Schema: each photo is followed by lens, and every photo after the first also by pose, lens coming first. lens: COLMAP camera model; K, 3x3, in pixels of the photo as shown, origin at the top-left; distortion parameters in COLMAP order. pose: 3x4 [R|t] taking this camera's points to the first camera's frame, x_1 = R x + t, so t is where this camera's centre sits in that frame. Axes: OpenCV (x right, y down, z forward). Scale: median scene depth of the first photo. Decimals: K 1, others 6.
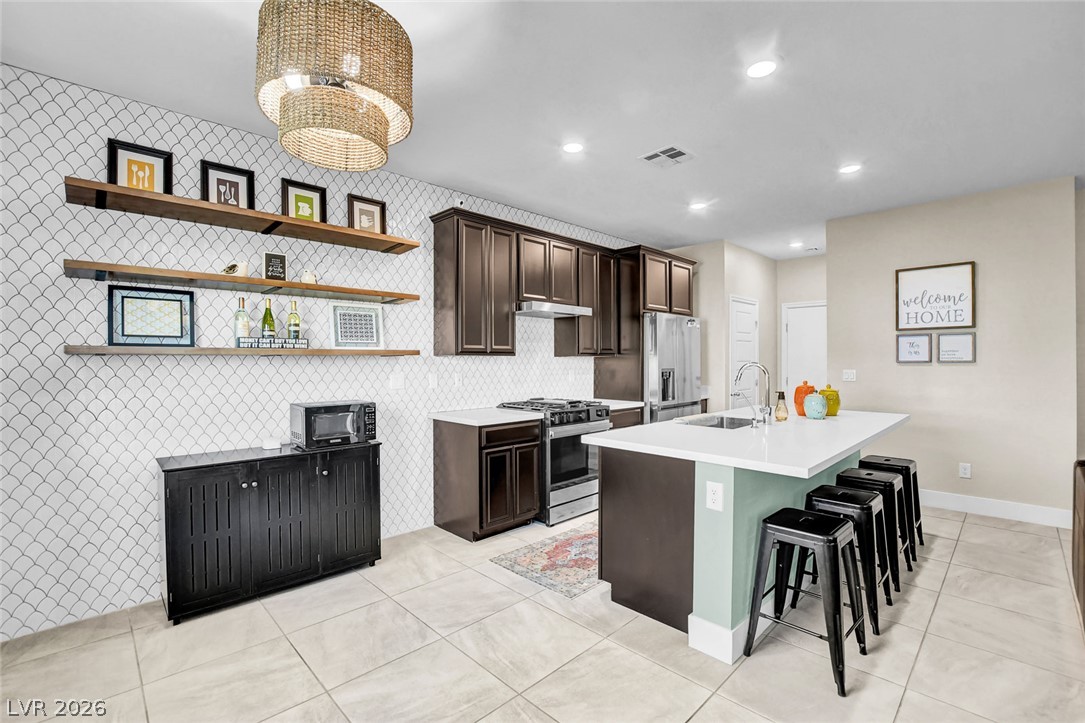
lens RADIAL K [[489.7, 0, 551.9], [0, 489.7, 361.6], [0, 0, 1]] dist [-0.031142, 0.004646]
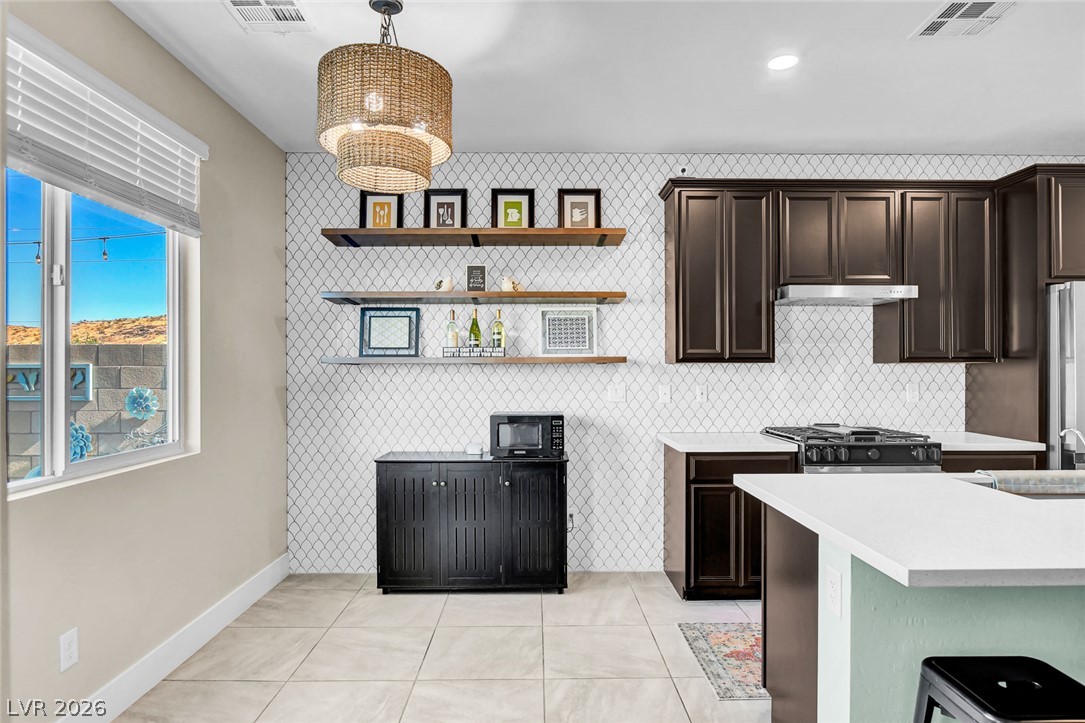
lens RADIAL K [[634.0, 0, 536.8], [0, 634.0, 368.3], [0, 0, 1]] dist [-0.017864, 0.007662]
pose [[0.711474, 0.000979, -0.702712, 0.365295], [-0.002313, 0.999997, -0.000948, -0.001841], [0.702709, 0.002300, 0.711474, 0.100458]]
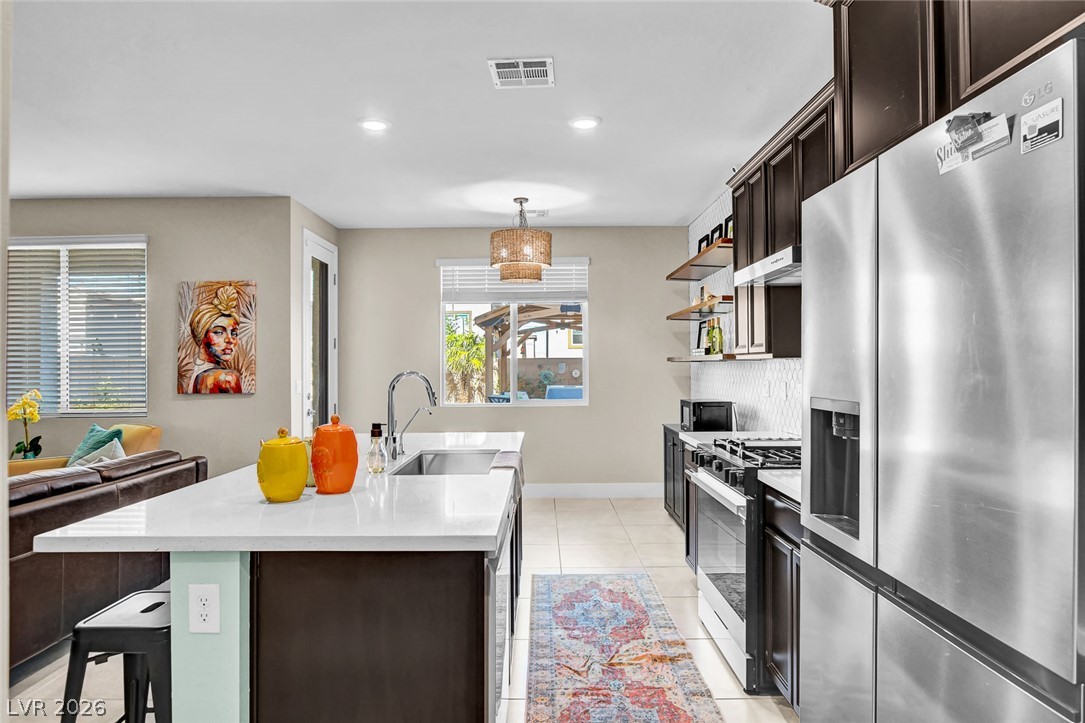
lens RADIAL K [[629.4, 0, 544.6], [0, 629.4, 359.2], [0, 0, 1]] dist [-0.022214, 0.007219]
pose [[-0.707764, 0.000395, -0.706449, 0.765330], [0.005980, 0.999967, -0.005432, -0.007601], [0.706423, -0.008069, -0.707744, 1.497446]]
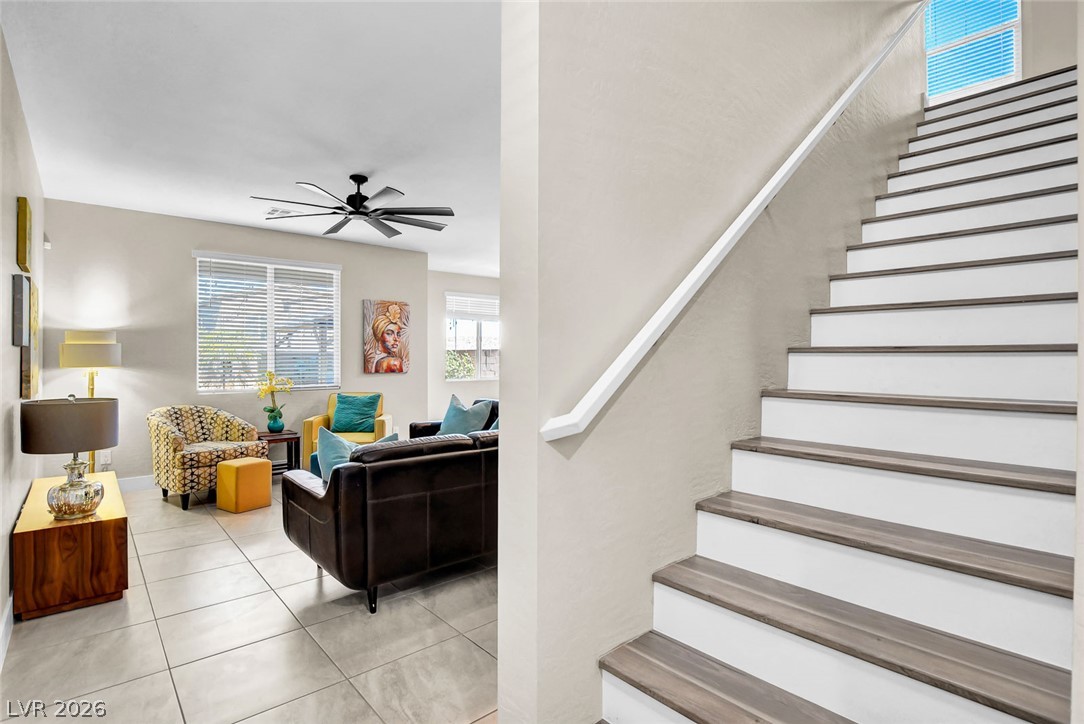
lens RADIAL K [[531.8, 0, 540.8], [0, 531.8, 359.3], [0, 0, 1]] dist [-0.015036, 0.000035]
pose [[-0.089497, 0.002095, -0.995985, 2.055857], [-0.006955, 0.999972, 0.002728, 0.000959], [0.995963, 0.007171, -0.089480, 0.721969]]
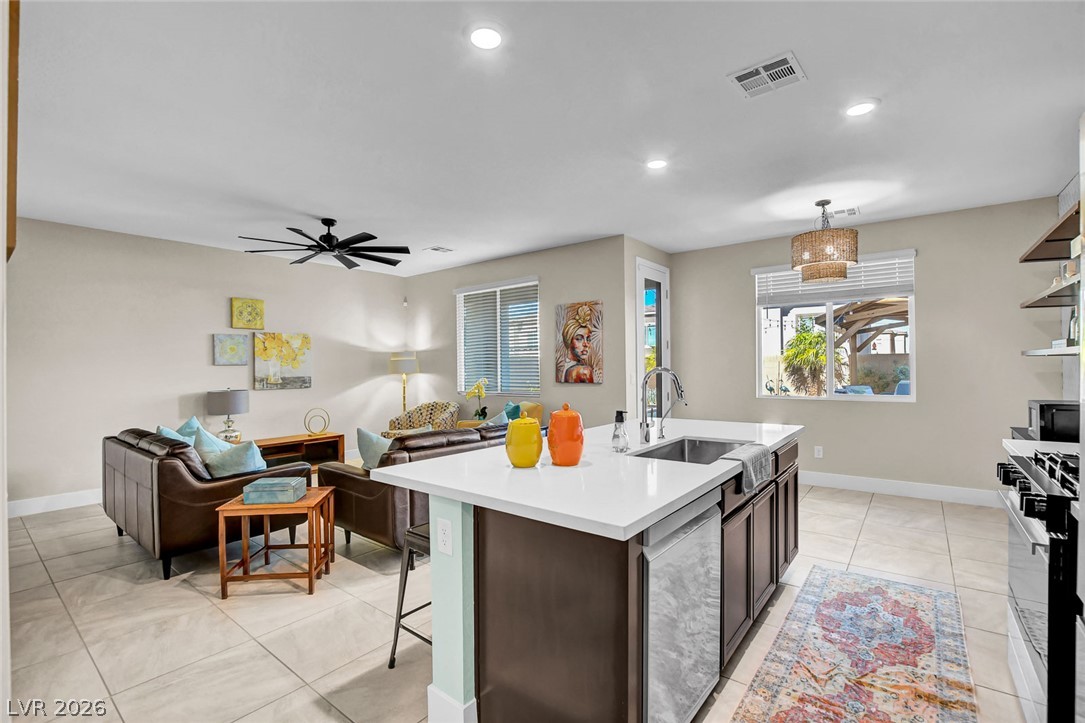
lens RADIAL K [[489.7, 0, 546.8], [0, 489.7, 363.0], [0, 0, 1]] dist [-0.031142, 0.004646]
pose [[-0.992561, 0.012824, -0.121075, 0.587740], [0.012834, 0.999917, 0.000697, -0.007042], [0.121074, -0.000862, -0.992643, 1.507308]]
